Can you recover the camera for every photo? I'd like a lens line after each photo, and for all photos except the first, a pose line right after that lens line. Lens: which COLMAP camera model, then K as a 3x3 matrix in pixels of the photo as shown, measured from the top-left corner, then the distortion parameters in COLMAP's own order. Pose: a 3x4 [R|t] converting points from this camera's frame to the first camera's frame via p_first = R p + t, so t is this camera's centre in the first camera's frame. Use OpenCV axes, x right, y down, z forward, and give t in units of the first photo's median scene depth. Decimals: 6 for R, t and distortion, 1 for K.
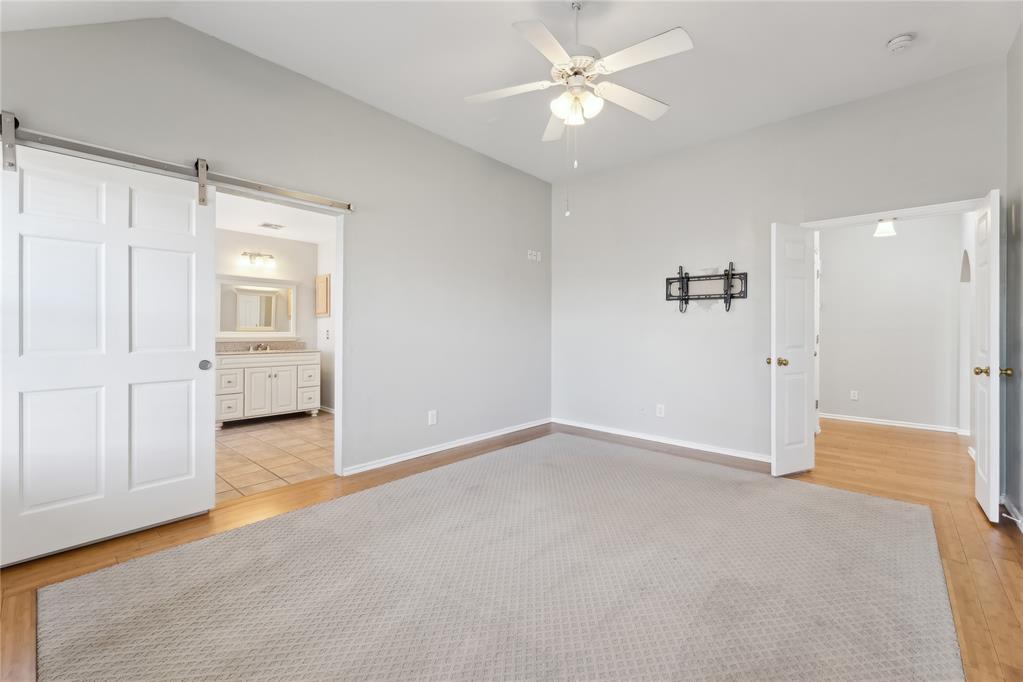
lens RADIAL K [[421.8, 0, 515.8], [0, 421.8, 325.0], [0, 0, 1]] dist [-0.001312, -0.000708]
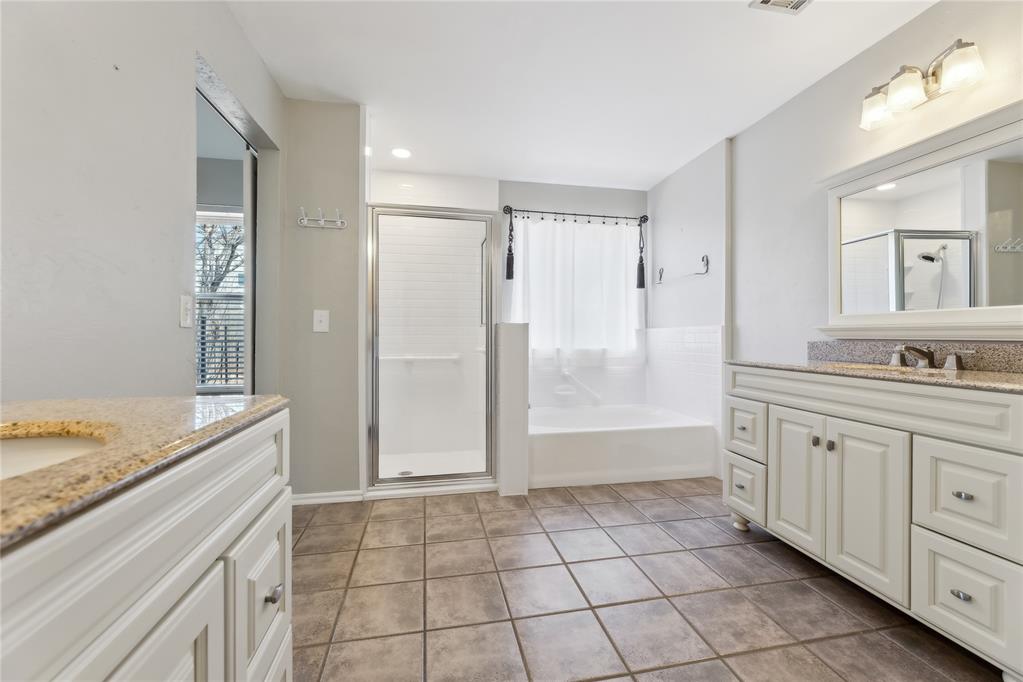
lens RADIAL K [[421.8, 0, 509.2], [0, 421.8, 341.6], [0, 0, 1]] dist [-0.001312, -0.000708]
pose [[-0.611559, 0.003755, -0.791190, -0.165300], [0.004896, 0.999988, 0.000962, 0.038695], [0.791183, -0.003285, -0.611570, 0.933941]]
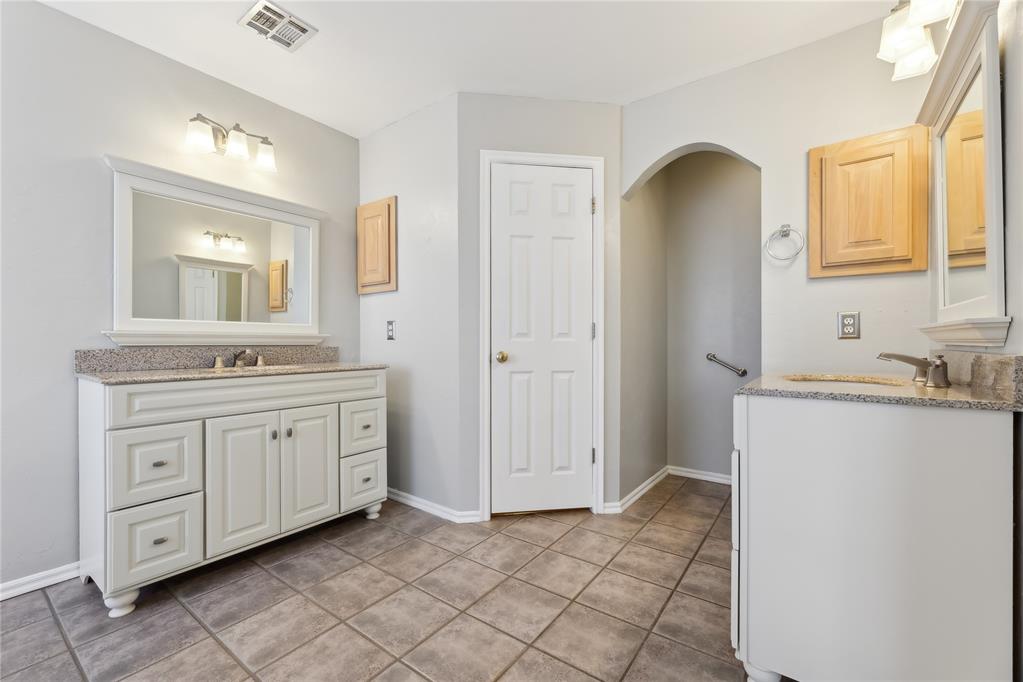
lens RADIAL K [[421.8, 0, 511.4], [0, 421.8, 338.5], [0, 0, 1]] dist [-0.001312, -0.000708]
pose [[0.996460, -0.004526, 0.083942, -0.373381], [0.003775, 0.999951, 0.009103, 0.029826], [-0.083979, -0.008753, 0.996429, 0.562095]]
